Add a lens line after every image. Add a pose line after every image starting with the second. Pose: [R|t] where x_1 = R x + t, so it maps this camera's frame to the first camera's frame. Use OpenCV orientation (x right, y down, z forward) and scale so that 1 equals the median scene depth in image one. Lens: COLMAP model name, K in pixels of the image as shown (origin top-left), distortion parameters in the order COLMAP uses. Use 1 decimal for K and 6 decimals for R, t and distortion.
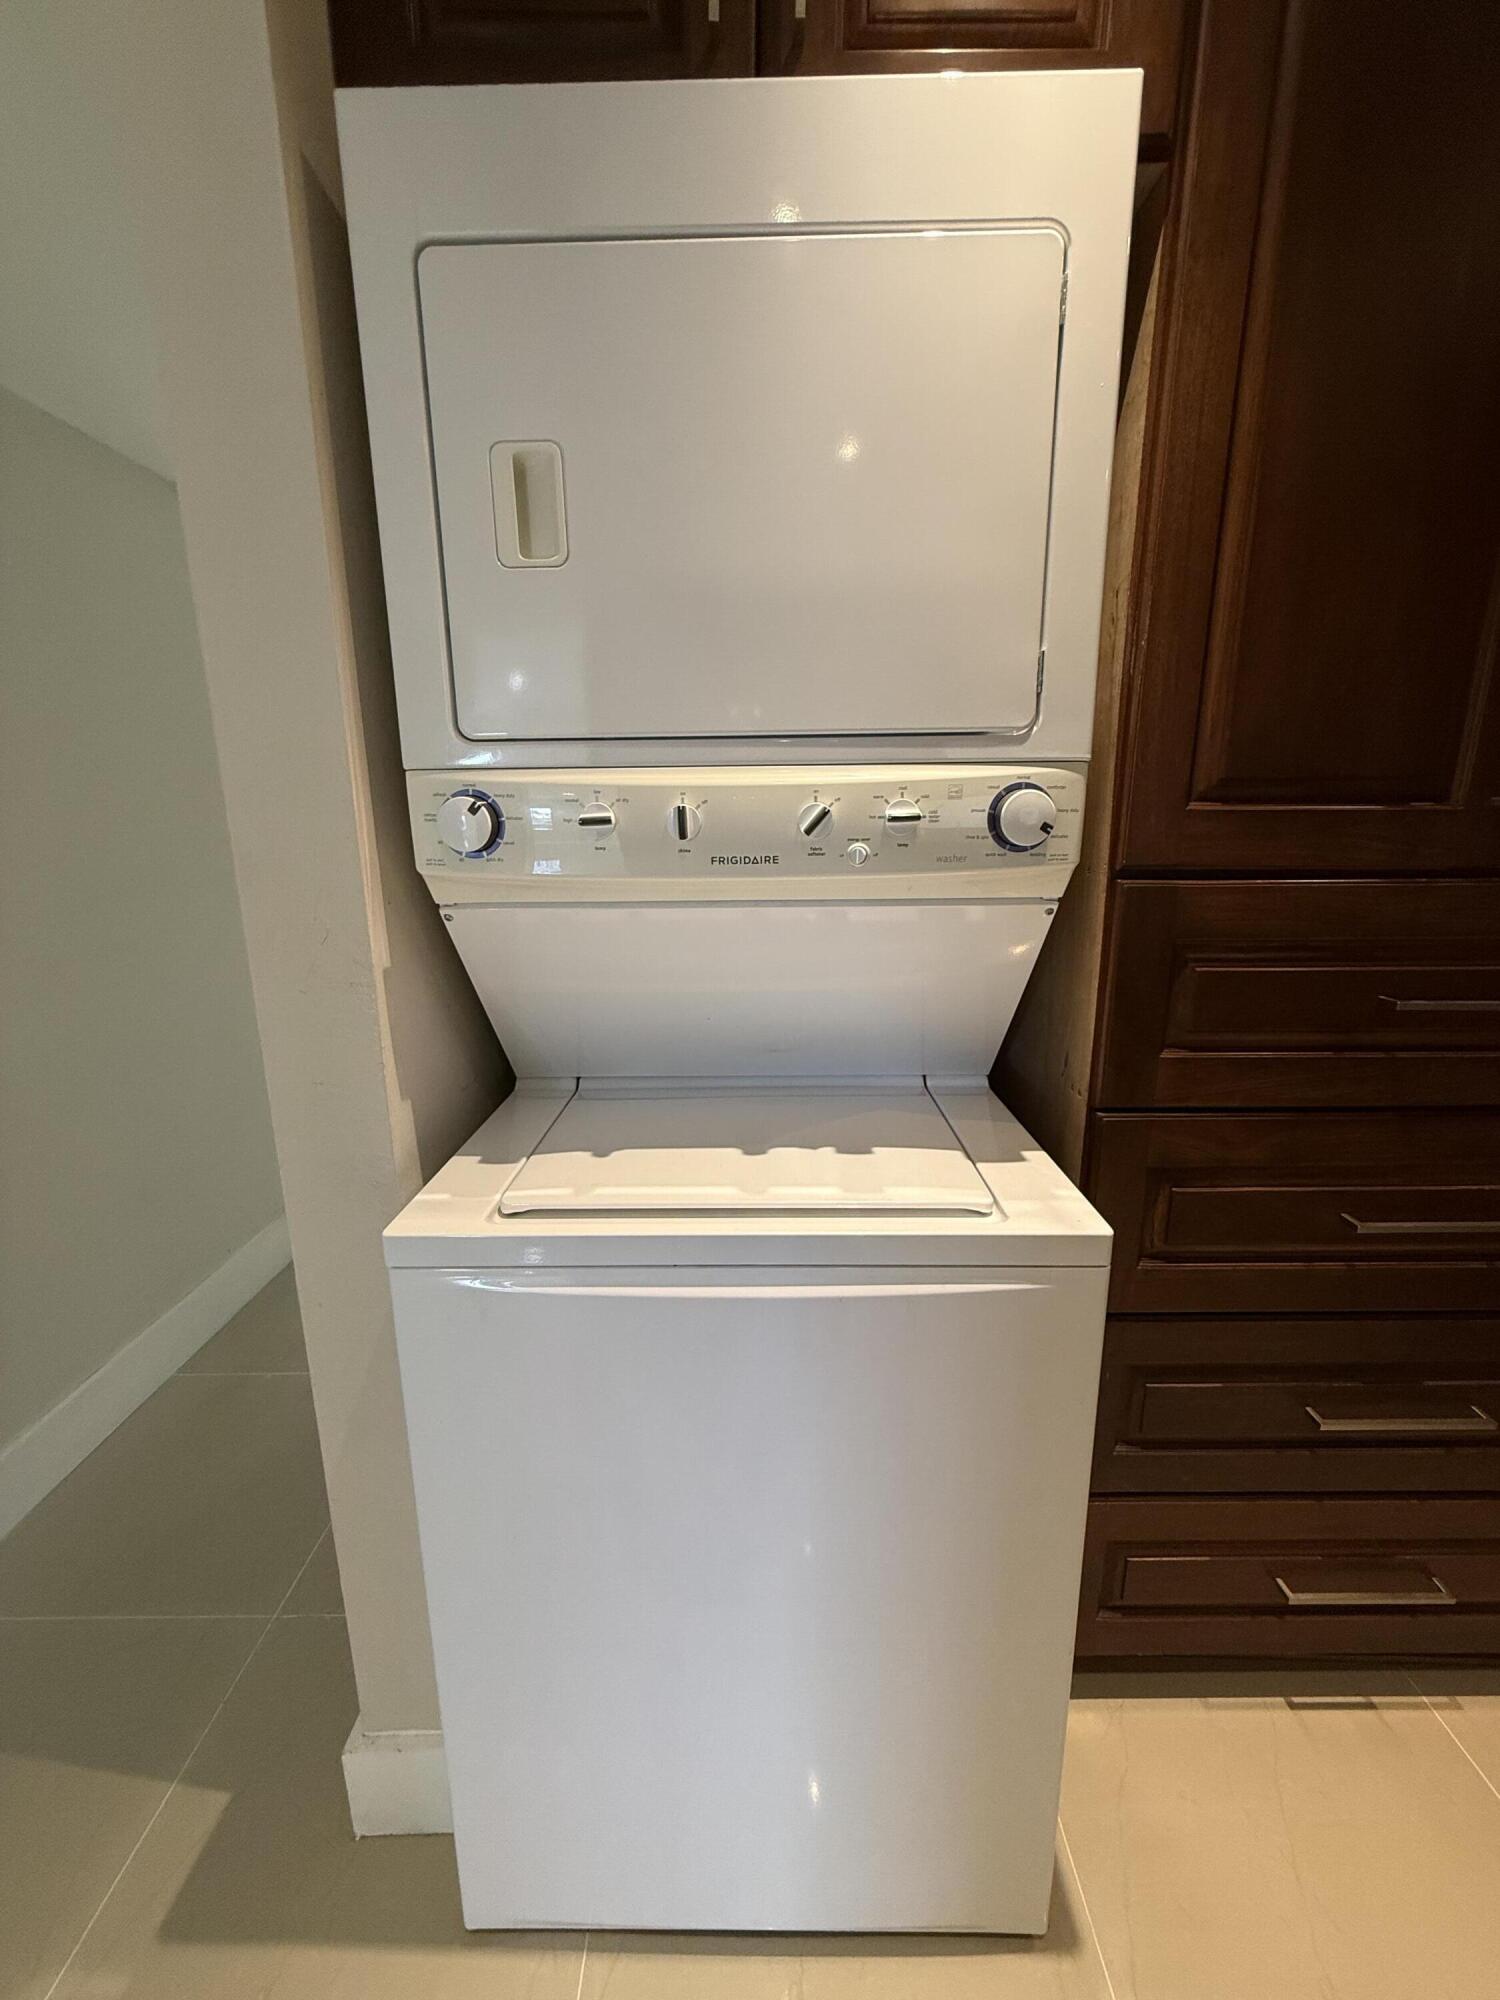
lens RADIAL K [[807.2, 0, 750.0], [0, 807.2, 1000.0], [0, 0, 1]] dist [-0.001419, 0.000500]
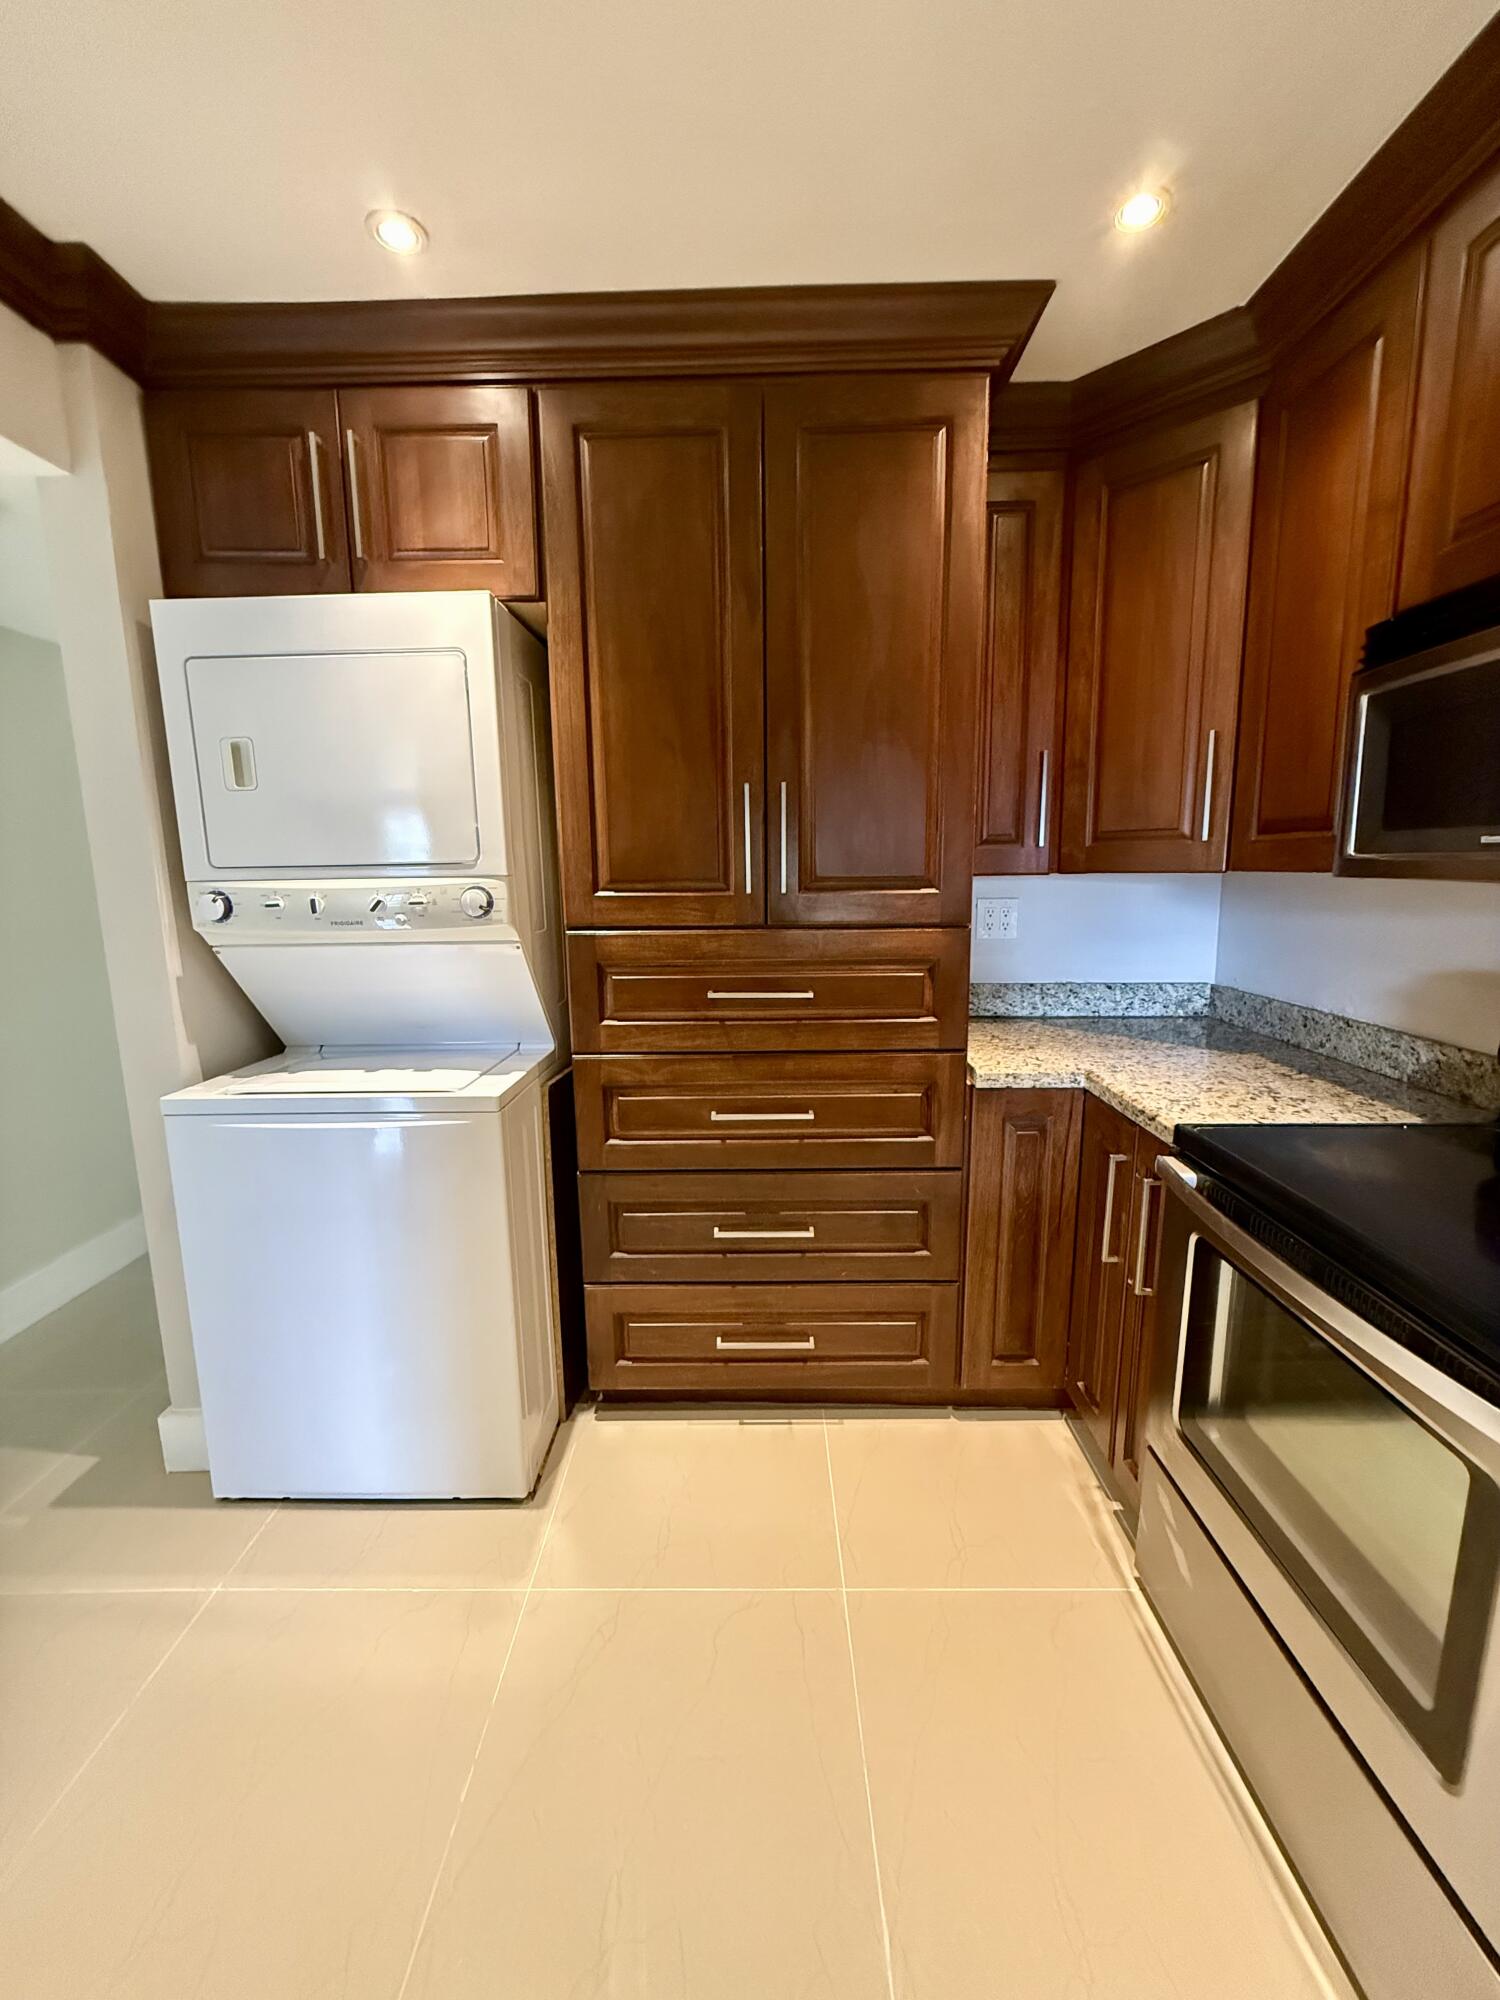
lens RADIAL K [[794.8, 0, 750.3], [0, 794.8, 996.8], [0, 0, 1]] dist [-0.000654, 0.000360]
pose [[0.999963, -0.004807, -0.007196, 1.001840], [0.004334, 0.997915, -0.064396, 0.146283], [0.007491, 0.064362, 0.997898, -0.982858]]
